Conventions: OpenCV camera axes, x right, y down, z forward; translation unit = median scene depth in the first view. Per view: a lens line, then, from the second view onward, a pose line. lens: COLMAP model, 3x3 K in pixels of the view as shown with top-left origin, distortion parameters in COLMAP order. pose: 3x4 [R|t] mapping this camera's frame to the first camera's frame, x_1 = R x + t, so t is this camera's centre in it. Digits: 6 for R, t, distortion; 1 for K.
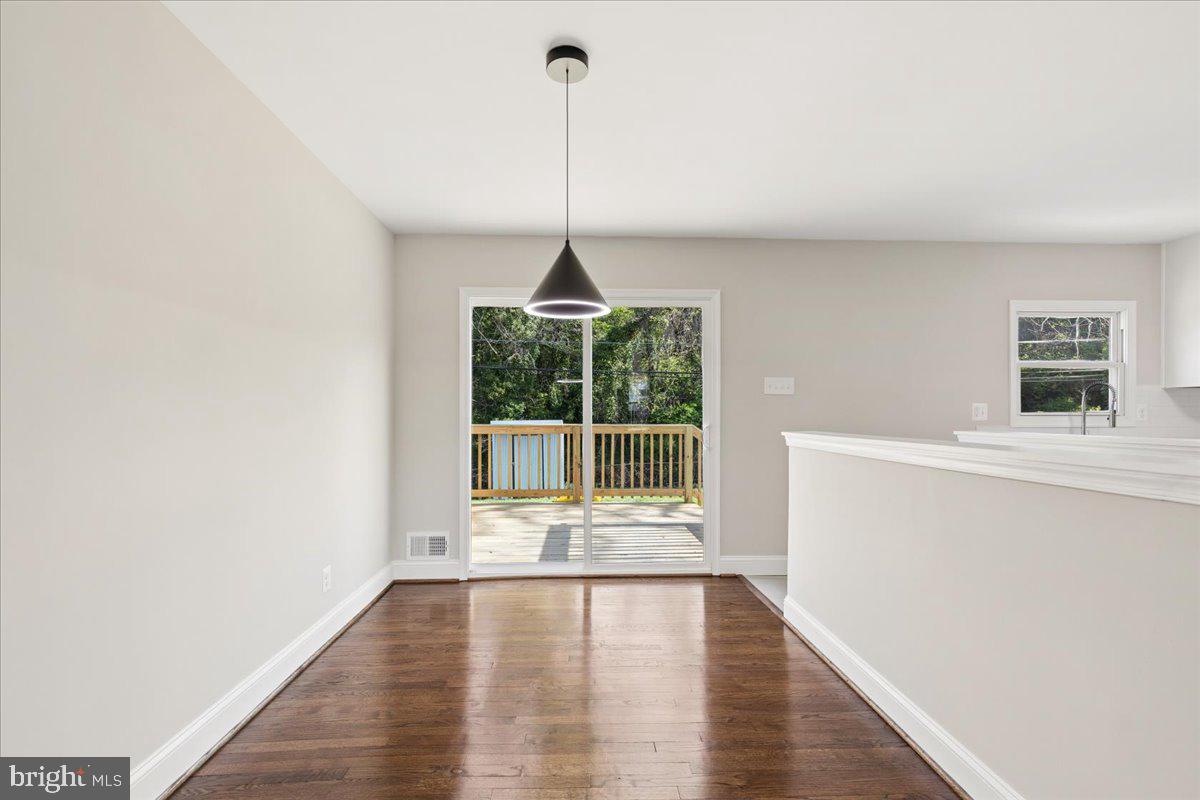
lens RADIAL K [[543.0, 0, 594.9], [0, 543.0, 411.5], [0, 0, 1]] dist [0.004564, -0.002273]
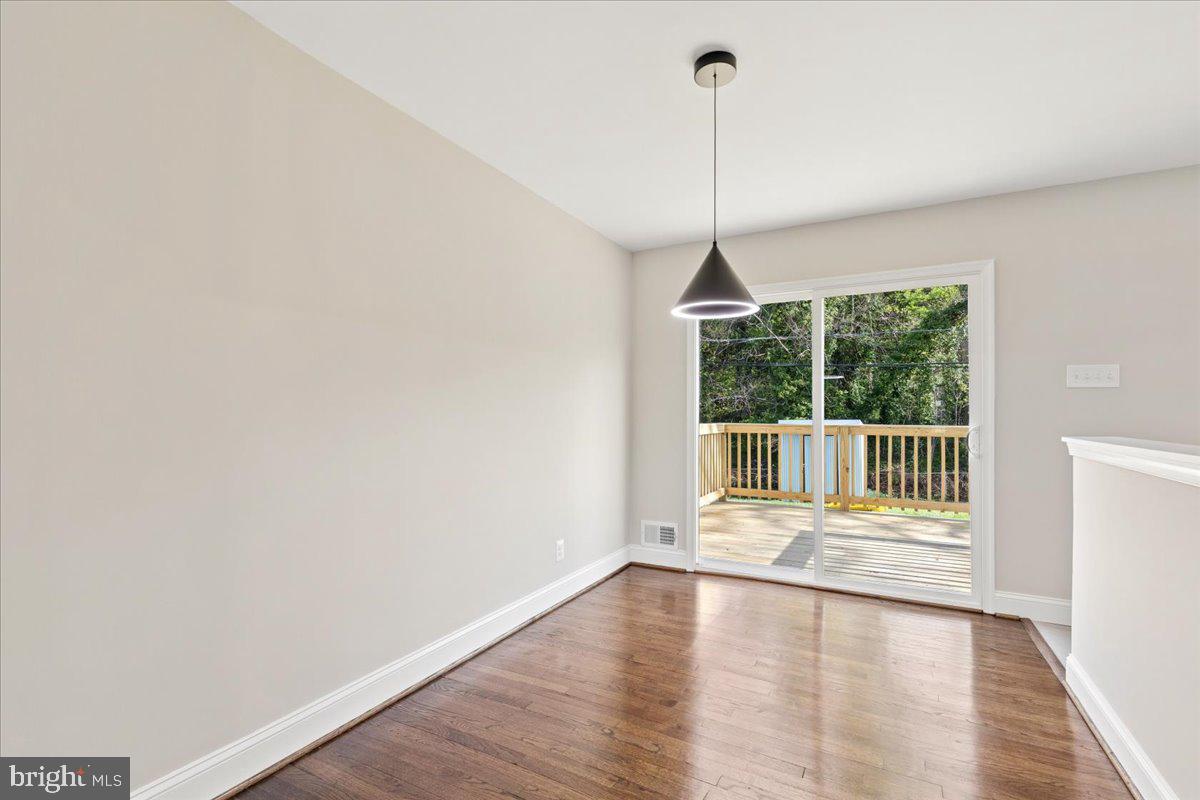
lens RADIAL K [[543.0, 0, 605.8], [0, 543.0, 405.7], [0, 0, 1]] dist [0.004564, -0.002273]
pose [[0.859552, -0.005528, -0.511019, 0.147226], [0.000856, 0.999956, -0.009377, 0.000259], [0.511048, 0.007623, 0.859518, 0.013038]]
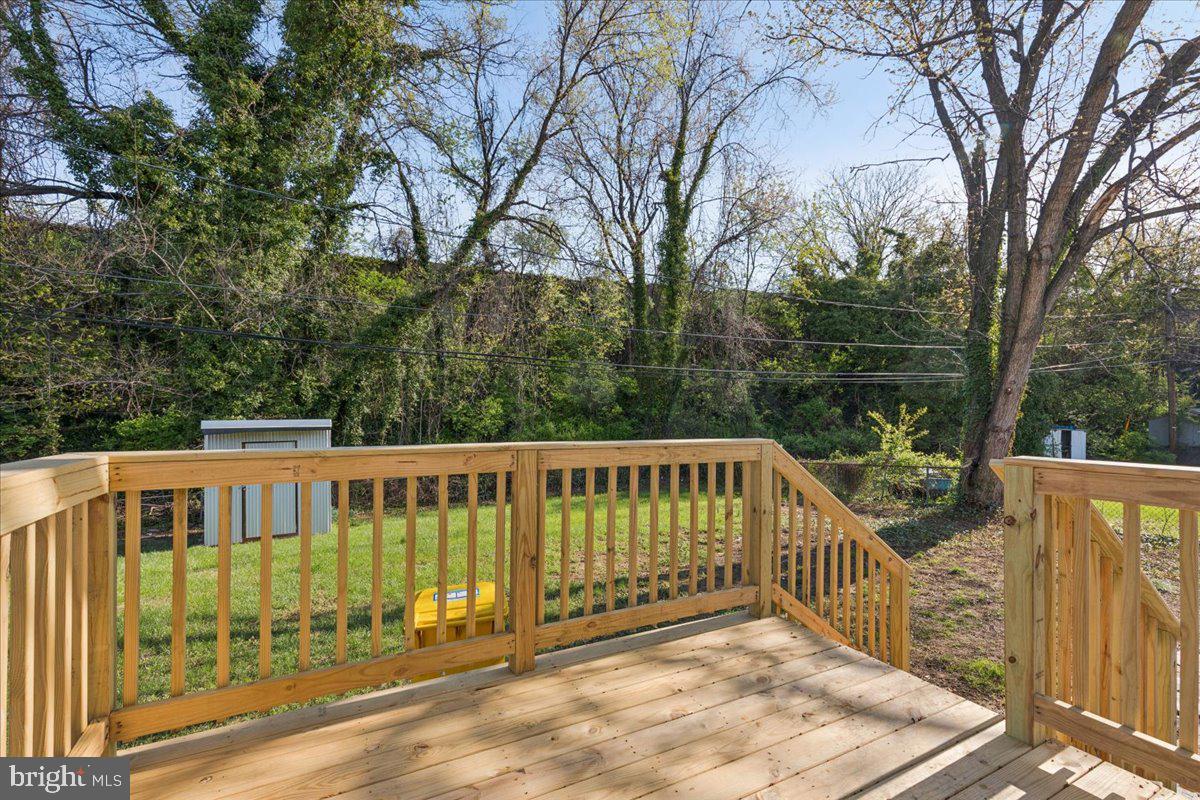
lens RADIAL K [[543.0, 0, 609.4], [0, 543.0, 402.1], [0, 0, 1]] dist [0.004564, -0.002273]
pose [[0.900951, 0.009546, 0.433815, -0.135614], [-0.004964, 0.999919, -0.011692, 0.002387], [-0.433892, 0.008380, 0.900926, 0.827279]]
